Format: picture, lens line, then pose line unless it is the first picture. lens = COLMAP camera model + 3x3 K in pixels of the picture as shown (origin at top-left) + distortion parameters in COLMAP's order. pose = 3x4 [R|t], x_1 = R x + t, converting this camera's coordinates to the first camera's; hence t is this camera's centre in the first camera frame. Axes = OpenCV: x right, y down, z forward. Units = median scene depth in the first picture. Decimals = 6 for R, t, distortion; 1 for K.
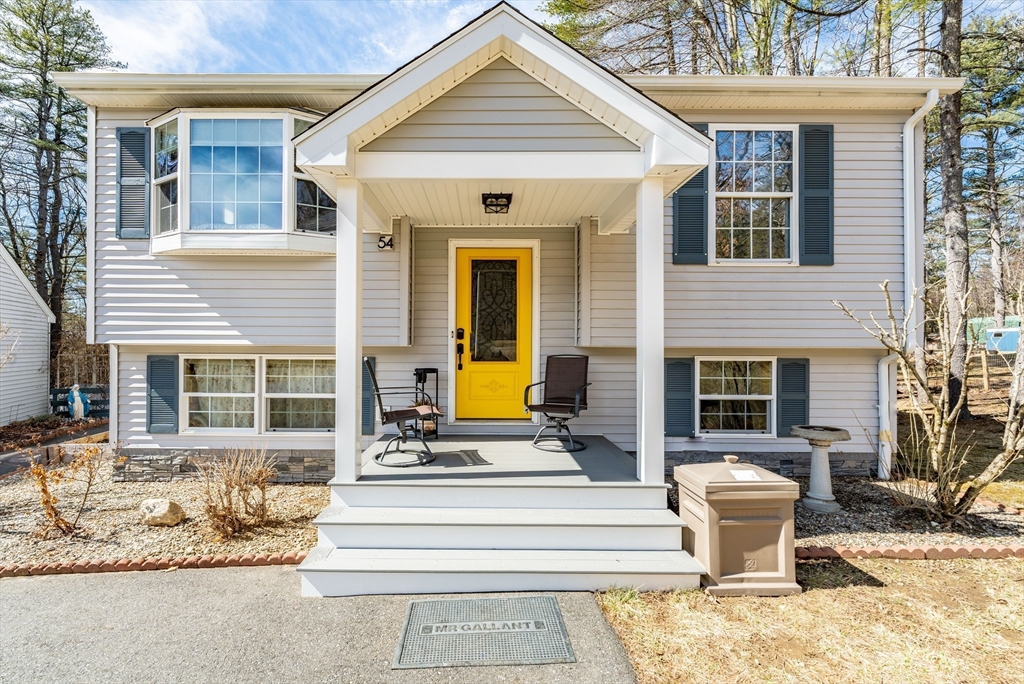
lens RADIAL K [[412.1, 0, 491.9], [0, 412.1, 341.2], [0, 0, 1]] dist [-0.000305, -0.000086]
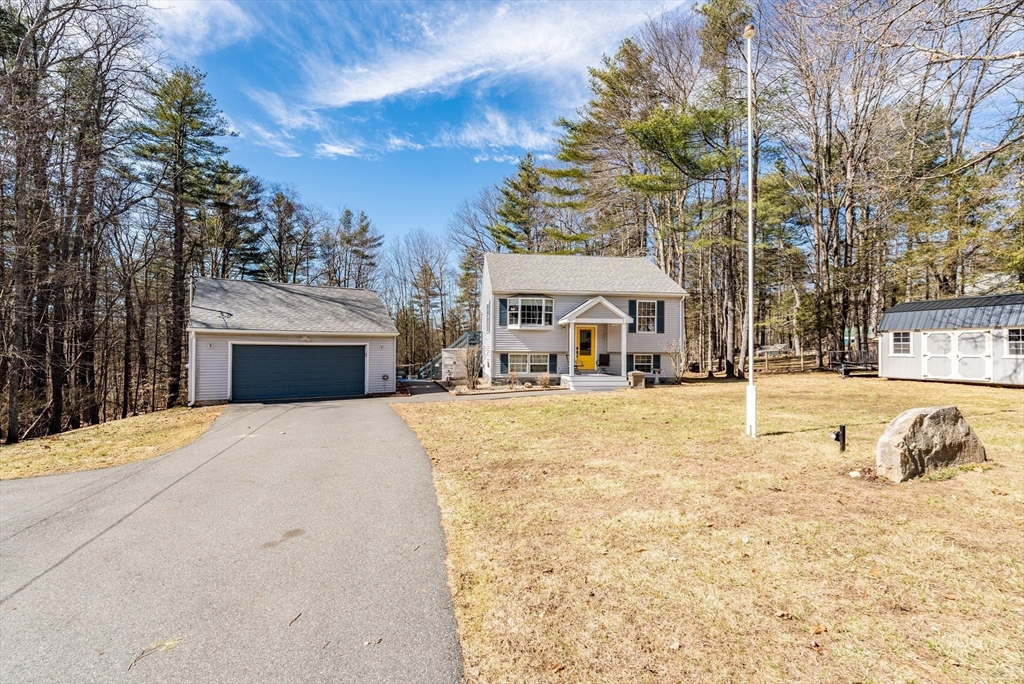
lens RADIAL K [[414.9, 0, 512.3], [0, 414.9, 339.6], [0, 0, 1]] dist [-0.000769, -0.000386]
pose [[0.993231, 0.004062, 0.116081, -1.215481], [-0.004421, 0.999986, 0.002830, -0.114913], [-0.116068, -0.003324, 0.993236, -3.027980]]
